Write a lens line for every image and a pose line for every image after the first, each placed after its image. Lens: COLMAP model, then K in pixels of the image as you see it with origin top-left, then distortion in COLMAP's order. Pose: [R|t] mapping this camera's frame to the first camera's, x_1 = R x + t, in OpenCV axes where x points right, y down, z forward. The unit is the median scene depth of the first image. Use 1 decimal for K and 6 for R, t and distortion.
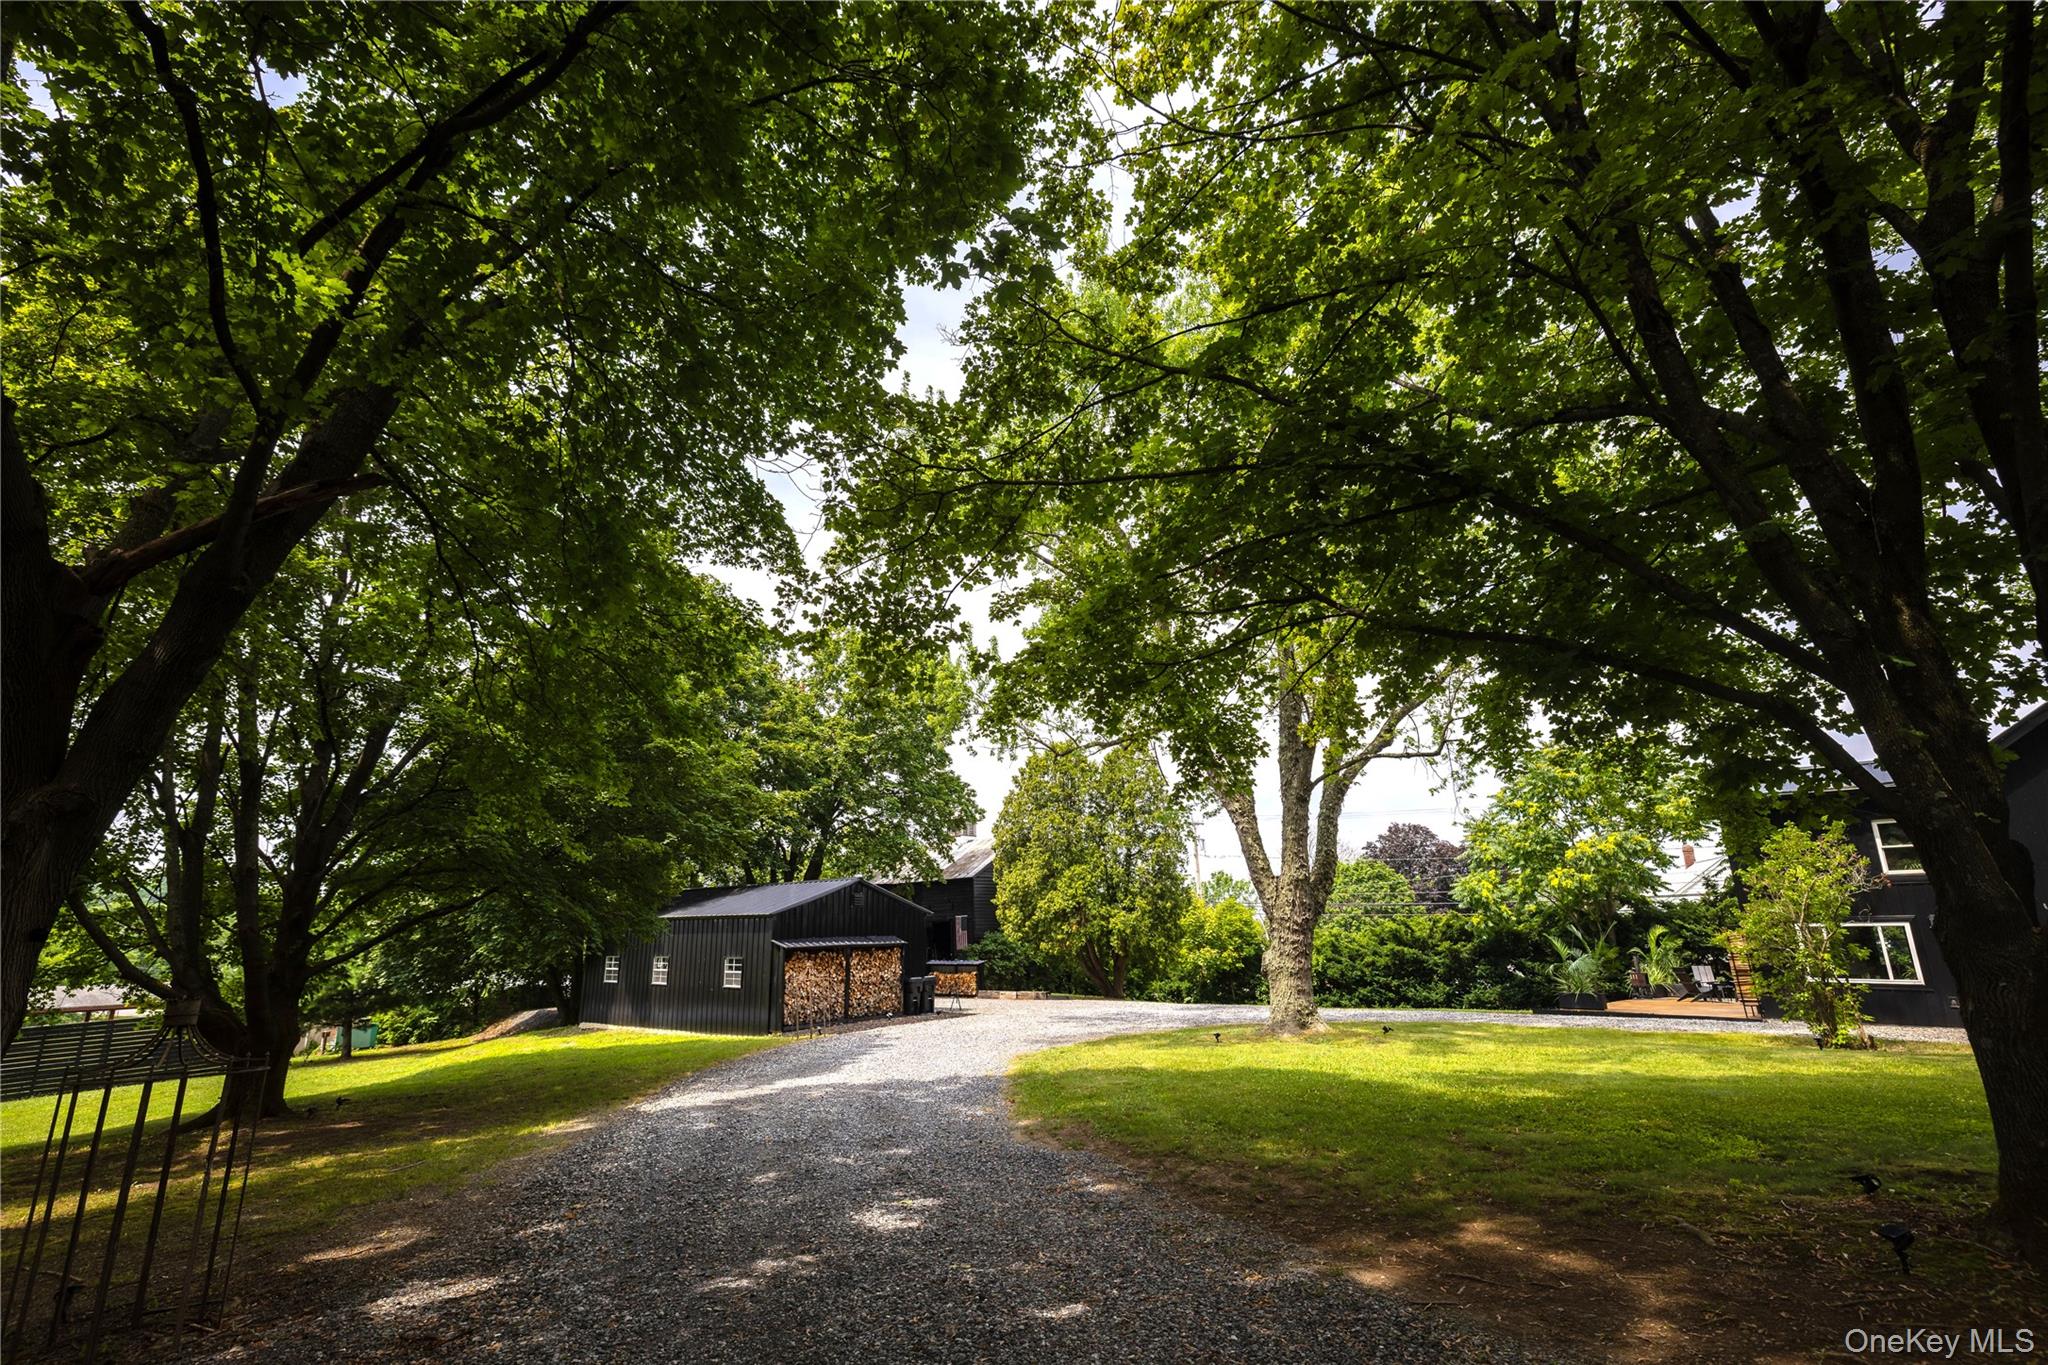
lens RADIAL K [[864.7, 0, 1012.7], [0, 864.7, 687.8], [0, 0, 1]] dist [-0.007690, 0.000057]
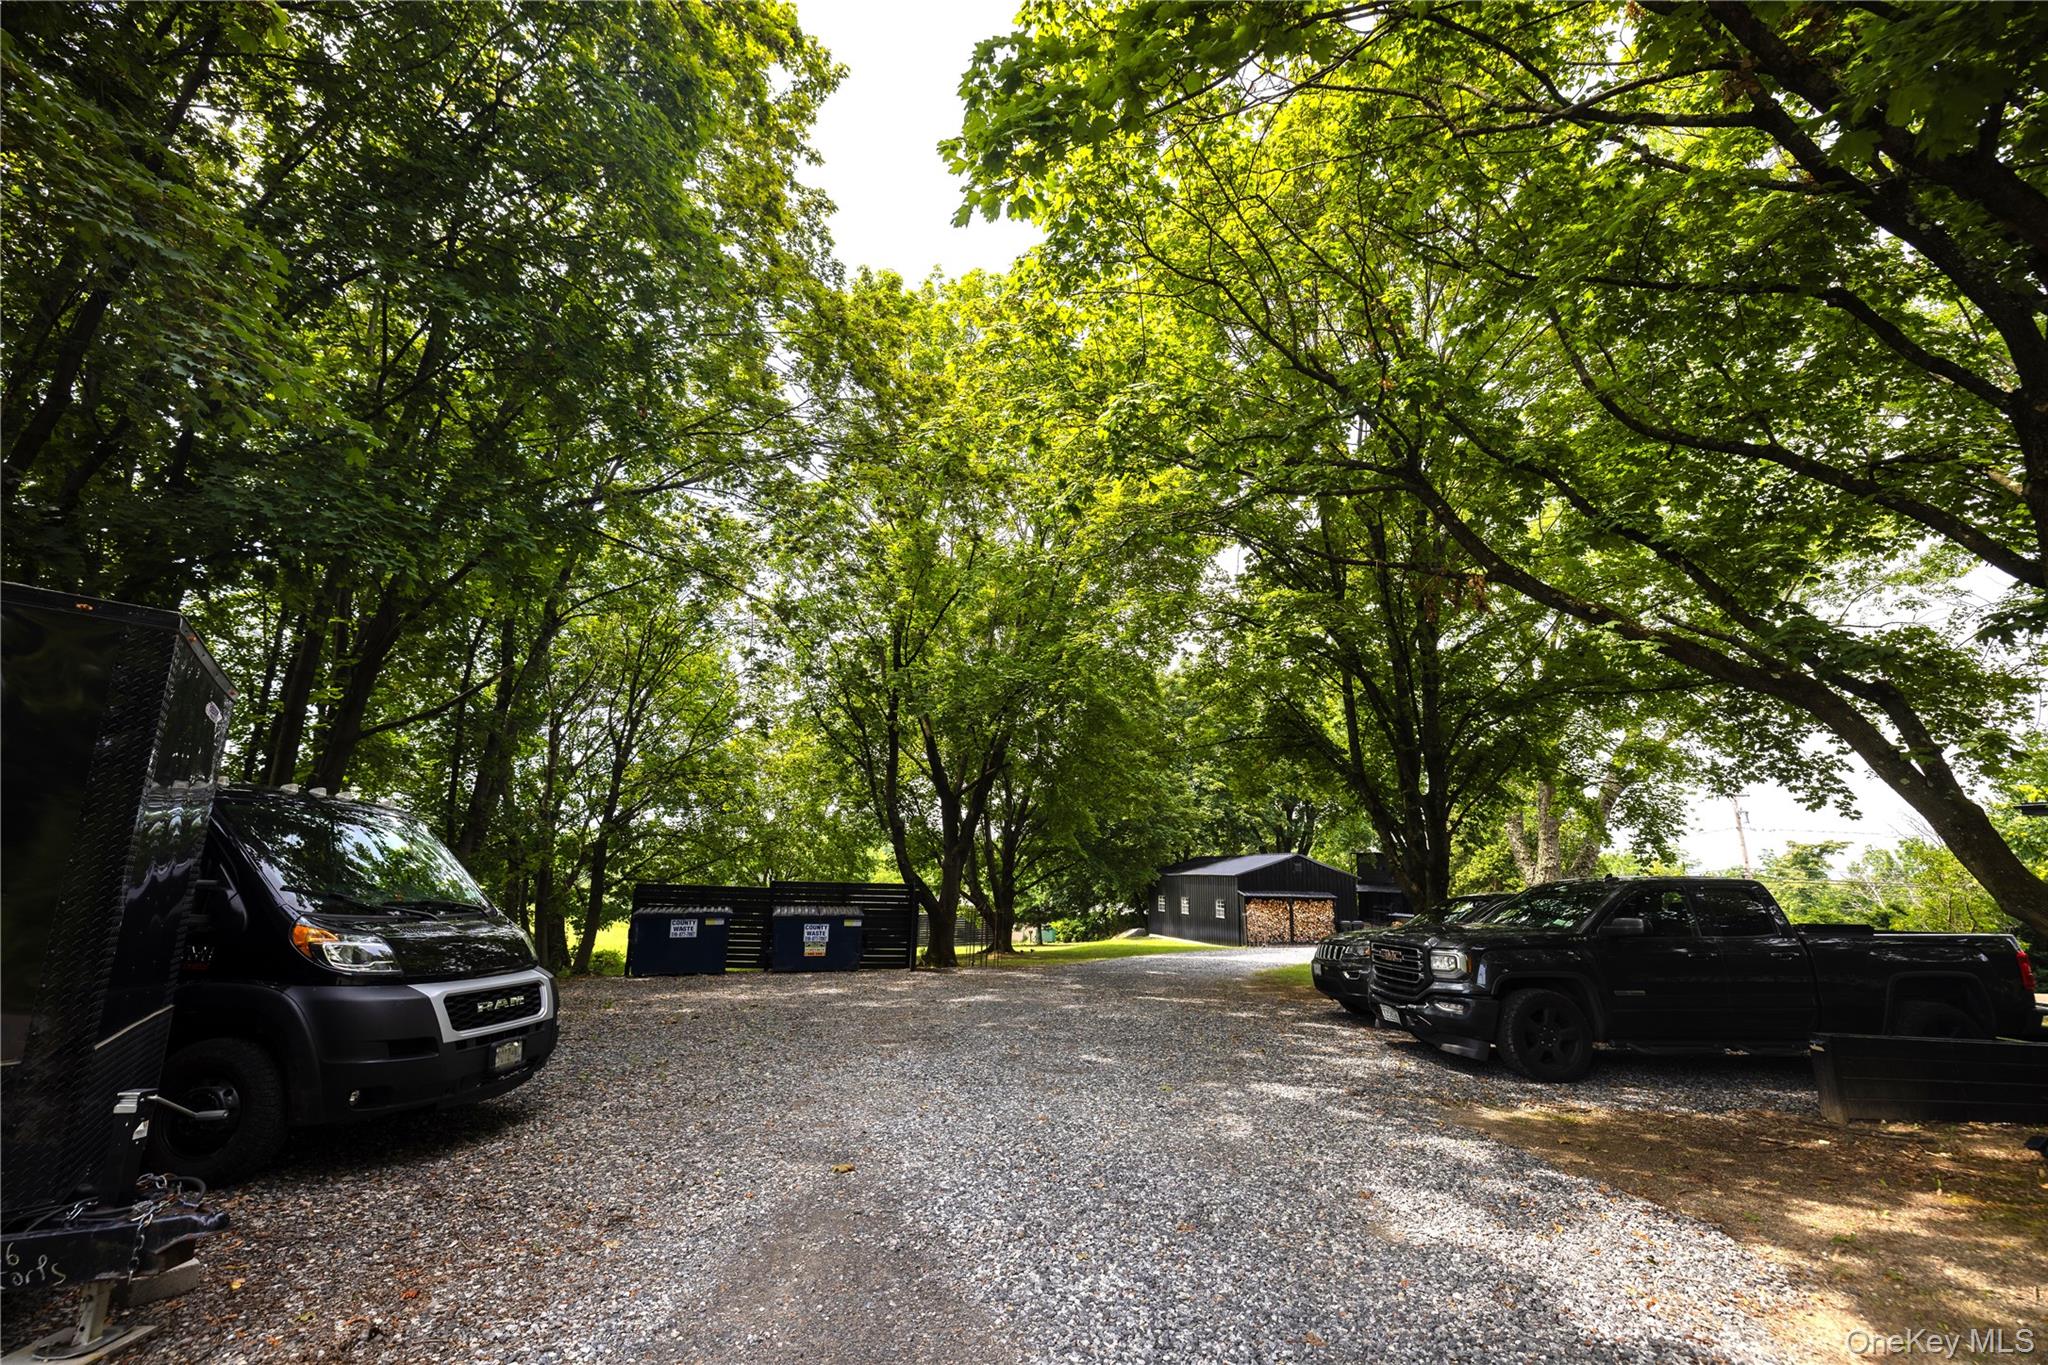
lens RADIAL K [[864.7, 0, 1012.7], [0, 864.7, 687.8], [0, 0, 1]] dist [-0.007690, 0.000057]
pose [[0.779600, -0.094554, -0.619099, 0.337016], [0.128226, 0.991694, 0.010008, -0.123113], [0.613011, -0.087187, 0.785249, -0.395769]]
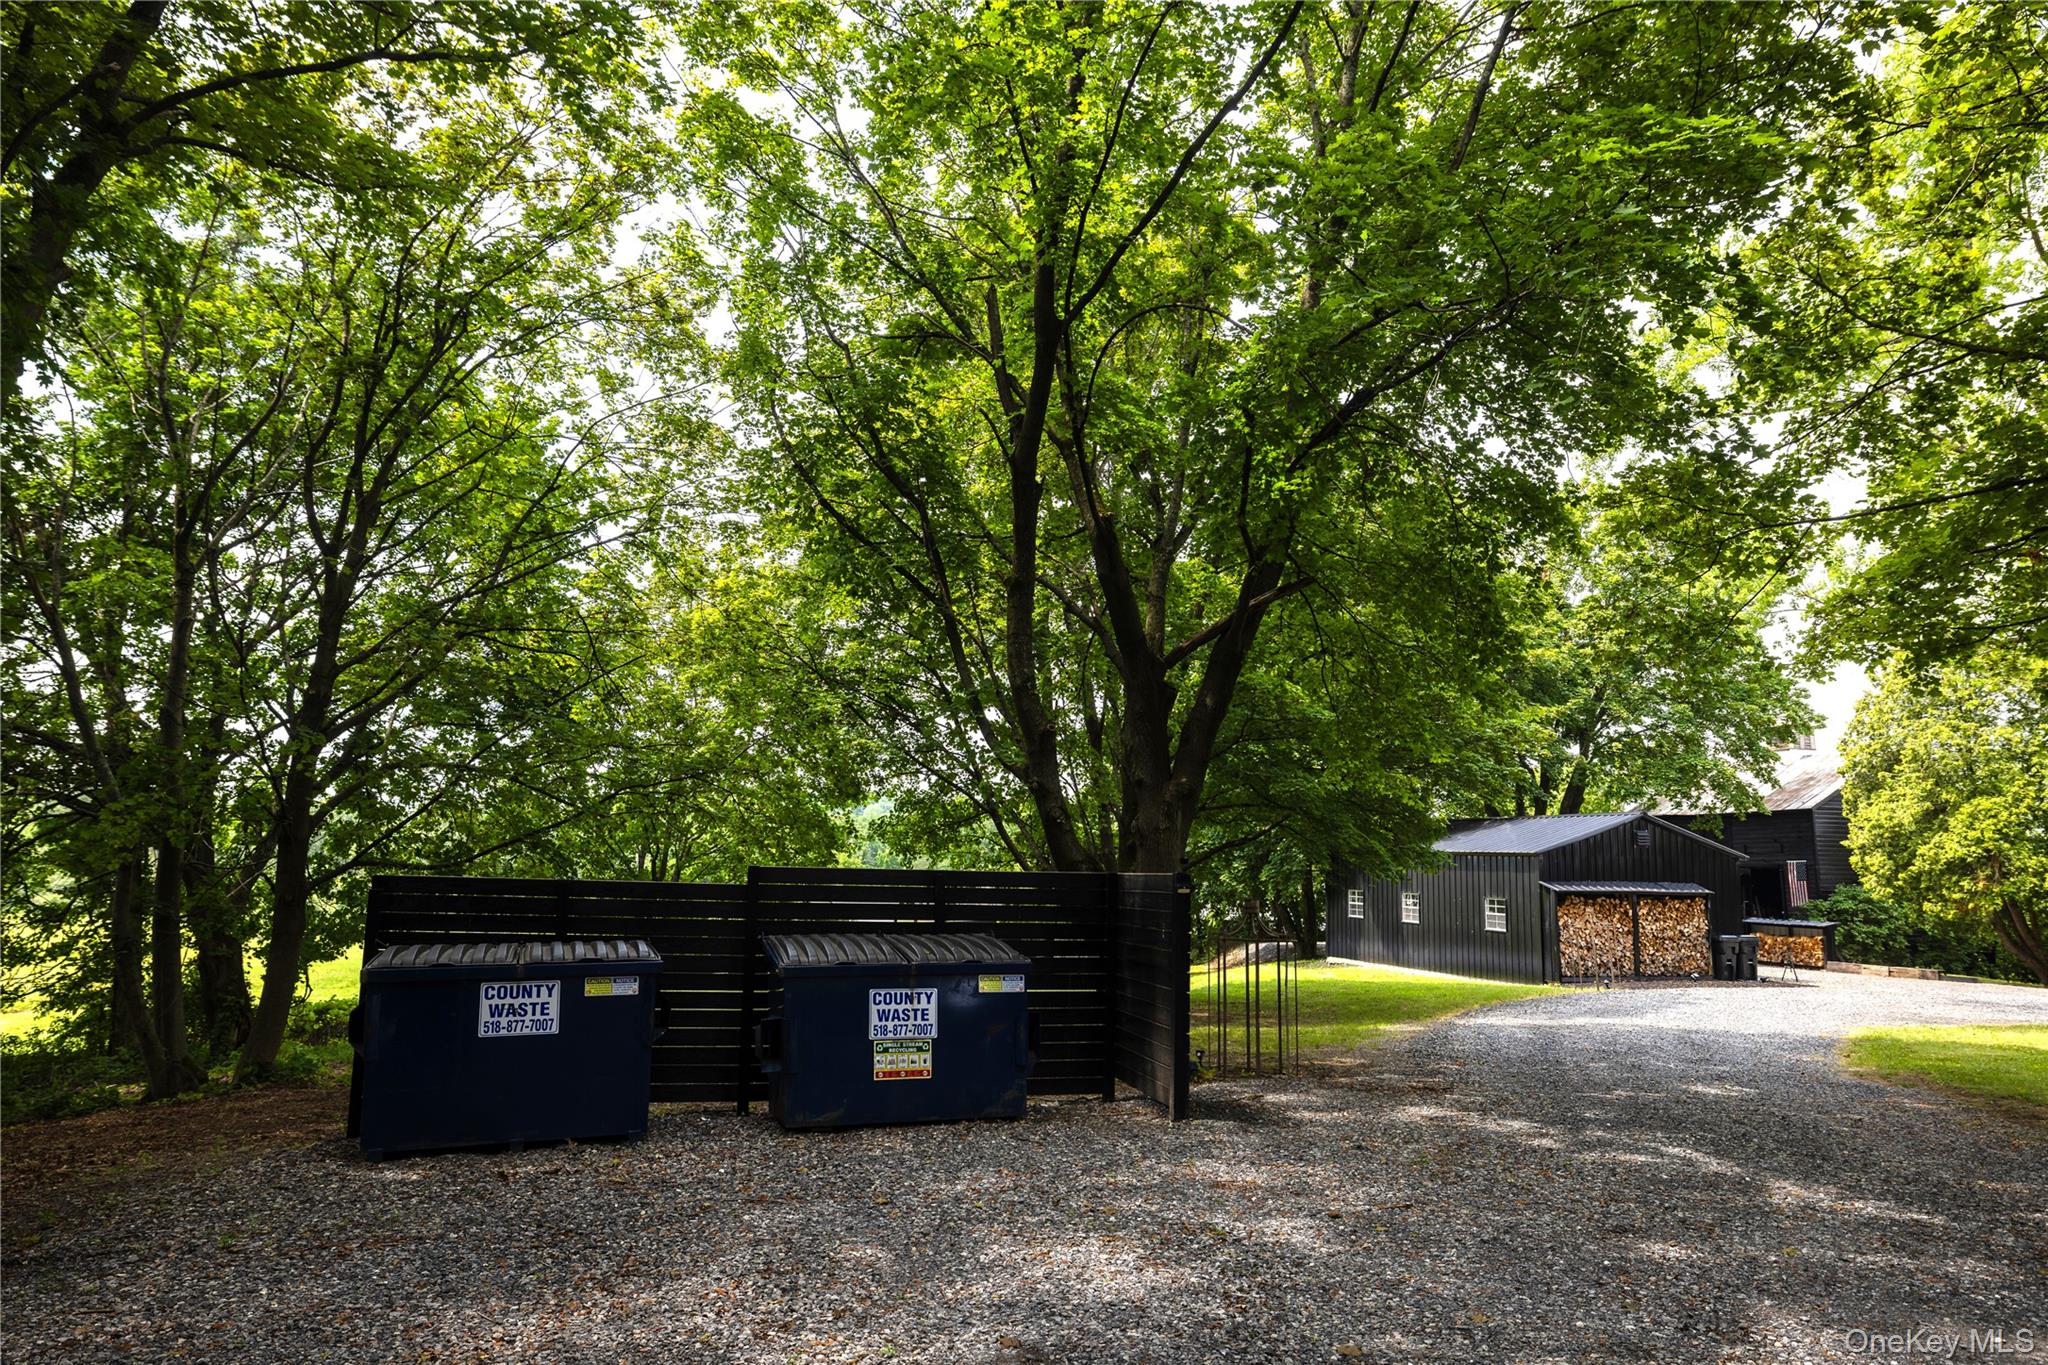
lens RADIAL K [[1250.7, 0, 1017.6], [0, 1250.7, 689.1], [0, 0, 1]] dist [-0.008626, 0.000031]
pose [[0.812453, -0.039998, -0.581653, 0.028340], [0.117657, 0.988366, 0.096377, -0.066552], [0.571031, -0.146737, 0.807707, -0.231961]]
